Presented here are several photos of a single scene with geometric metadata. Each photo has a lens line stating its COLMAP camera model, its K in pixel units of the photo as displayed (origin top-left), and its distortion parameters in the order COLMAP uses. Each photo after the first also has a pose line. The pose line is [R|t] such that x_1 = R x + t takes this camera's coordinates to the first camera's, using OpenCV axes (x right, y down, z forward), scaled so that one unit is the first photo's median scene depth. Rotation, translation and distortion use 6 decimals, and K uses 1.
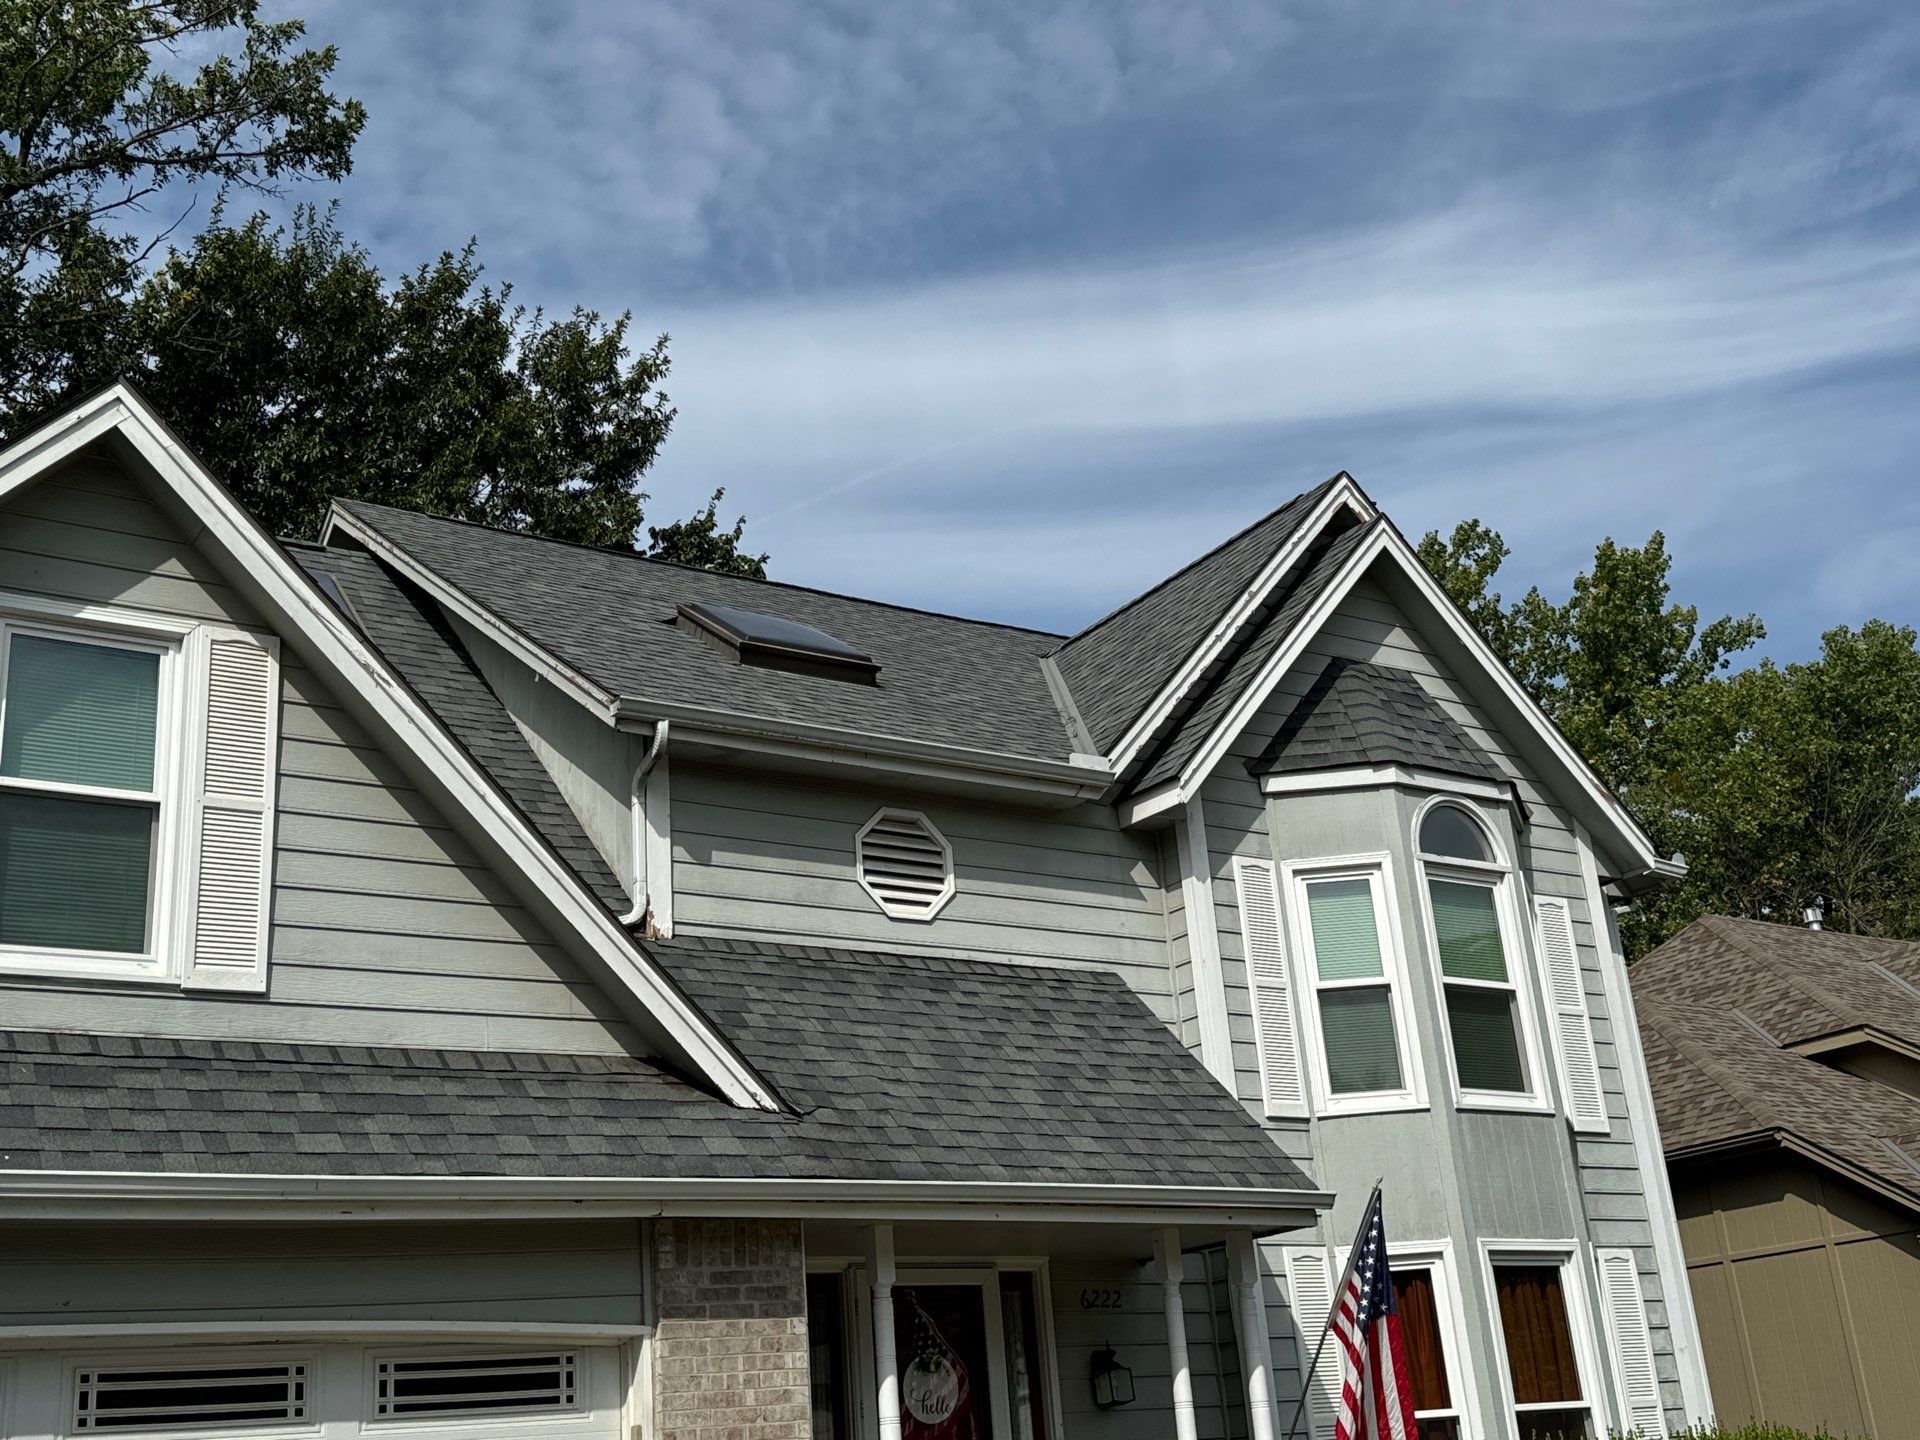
lens RADIAL K [[2078.8, 0, 973.6], [0, 2078.8, 727.3], [0, 0, 1]] dist [0.185854, -0.402416]
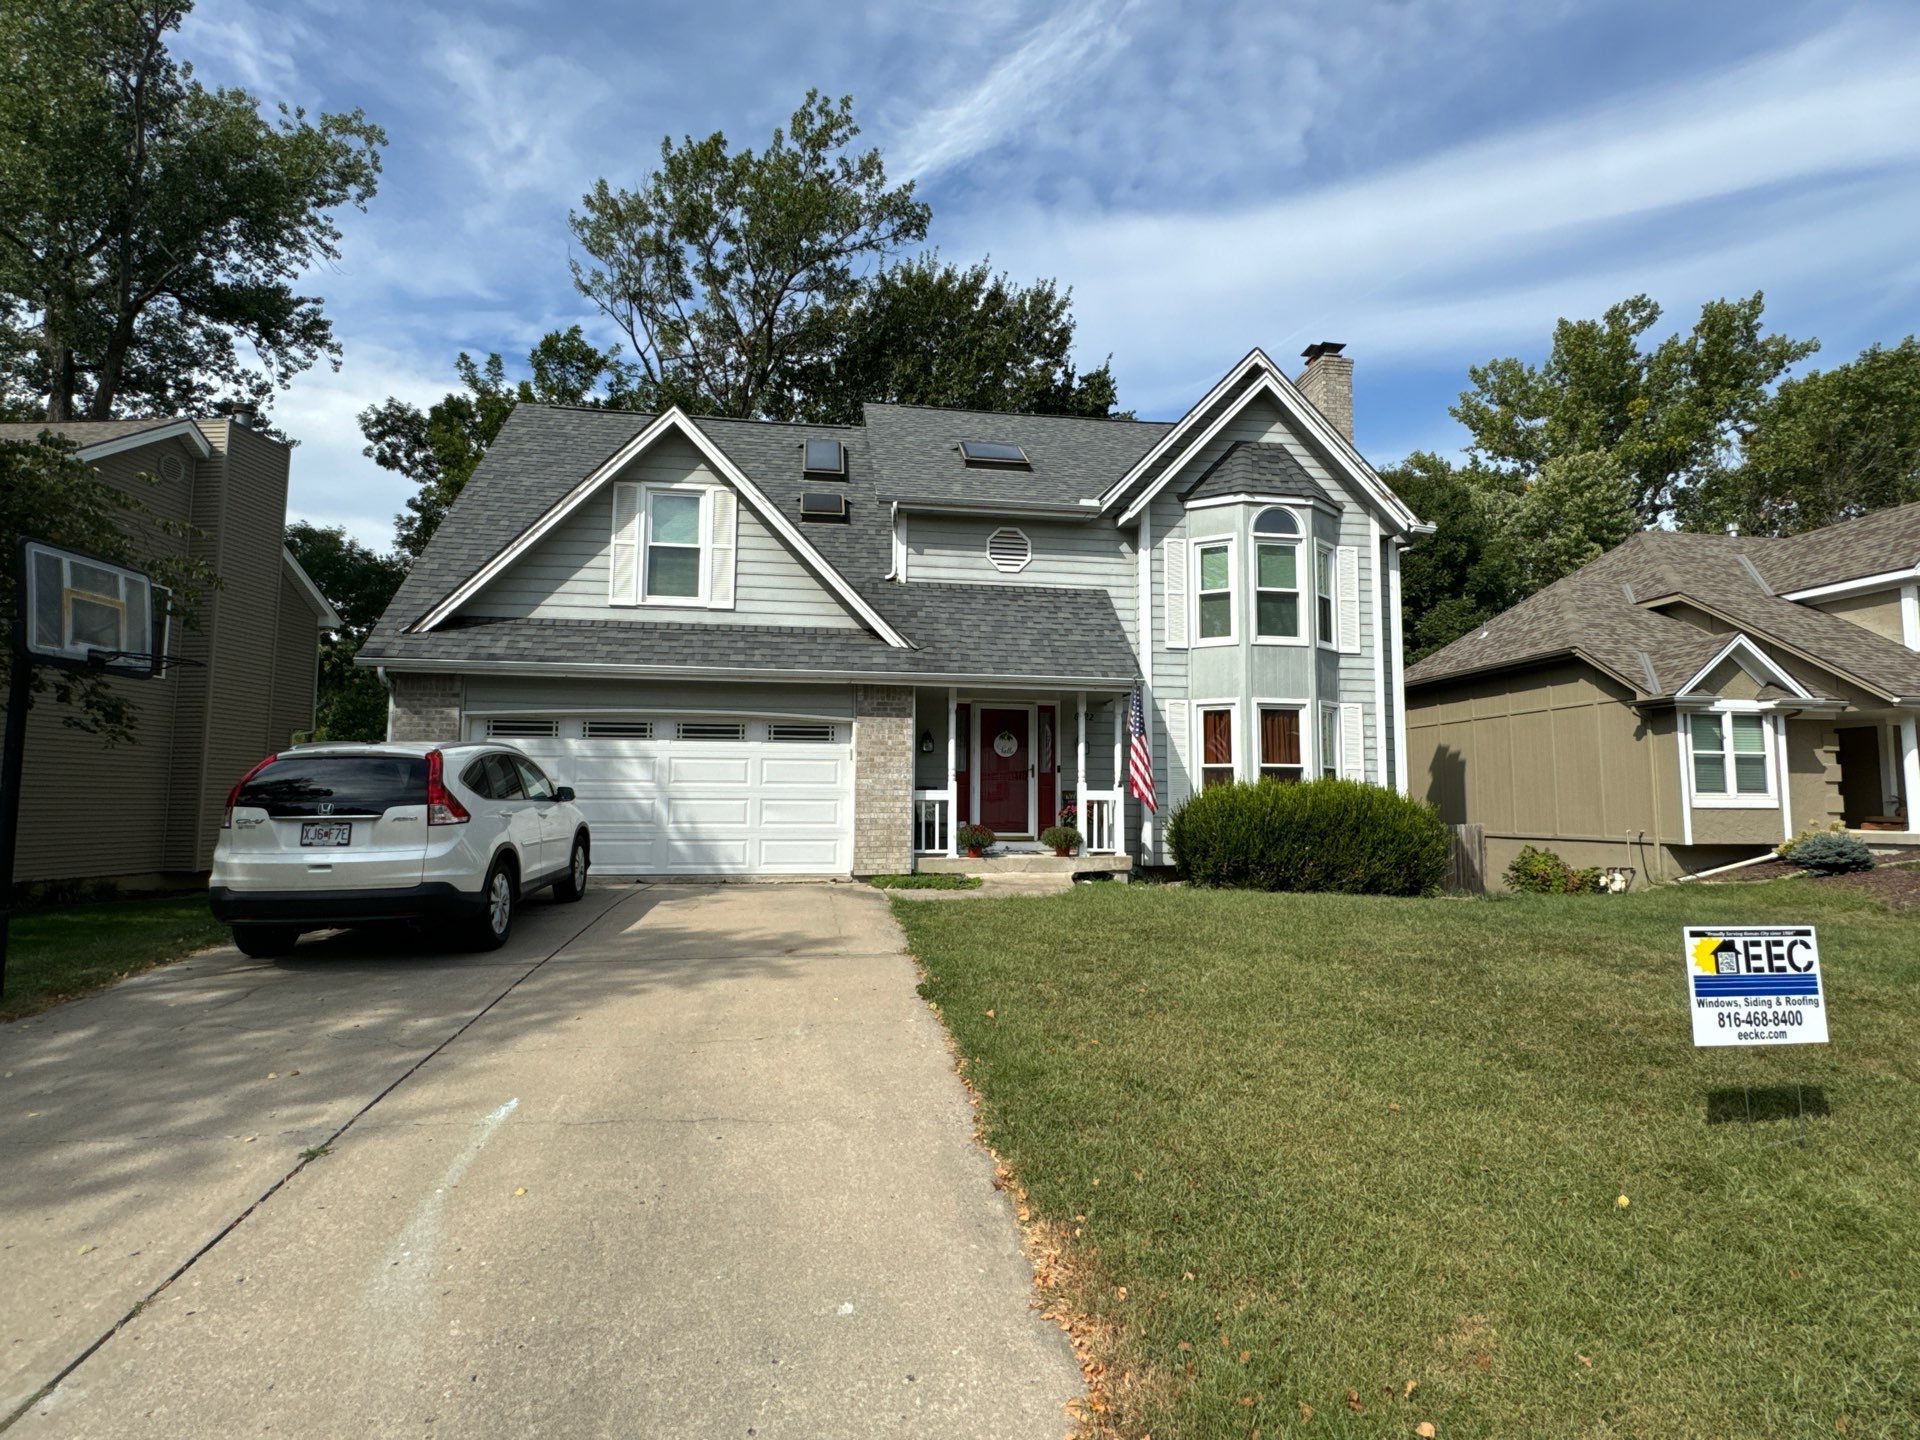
lens RADIAL K [[971.0, 0, 967.5], [0, 971.0, 720.3], [0, 0, 1]] dist [0.000441, 0.000771]
pose [[0.902119, 0.043893, -0.429248, 0.414808], [0.076466, 0.962804, 0.259155, -0.041954], [0.424657, -0.266611, 0.865208, -0.090625]]
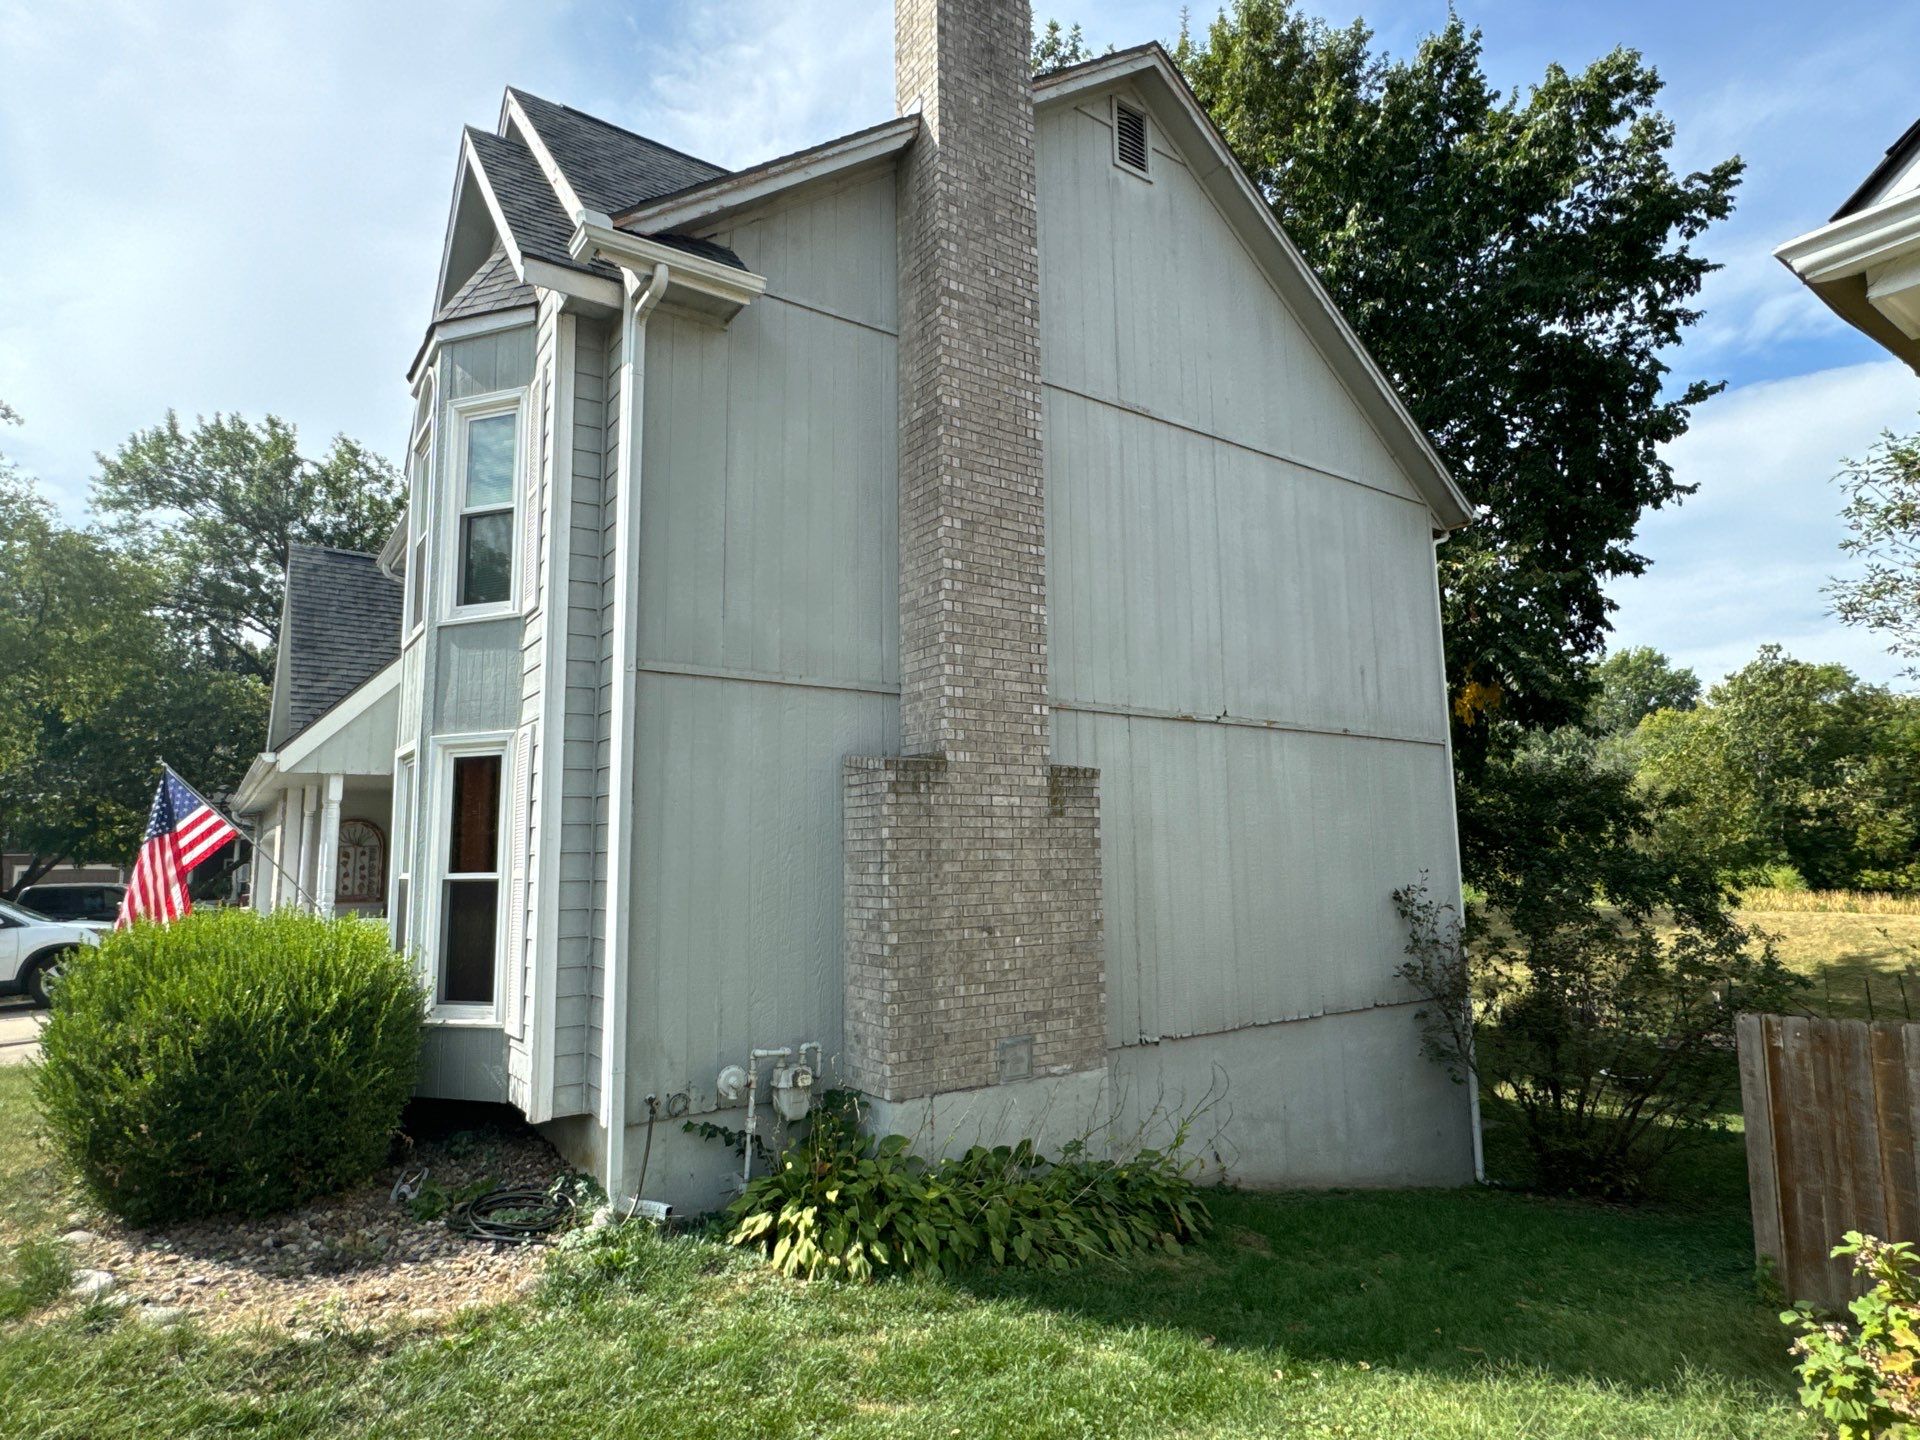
lens RADIAL K [[1072.7, 0, 960.0], [0, 1072.7, 720.0], [0, 0, 1]] dist [-0.002064, -0.001275]
pose [[0.028037, -0.052952, -0.998203, 0.882804], [0.359936, 0.932147, -0.039338, 0.367829], [0.932555, -0.358187, 0.045194, 1.276827]]
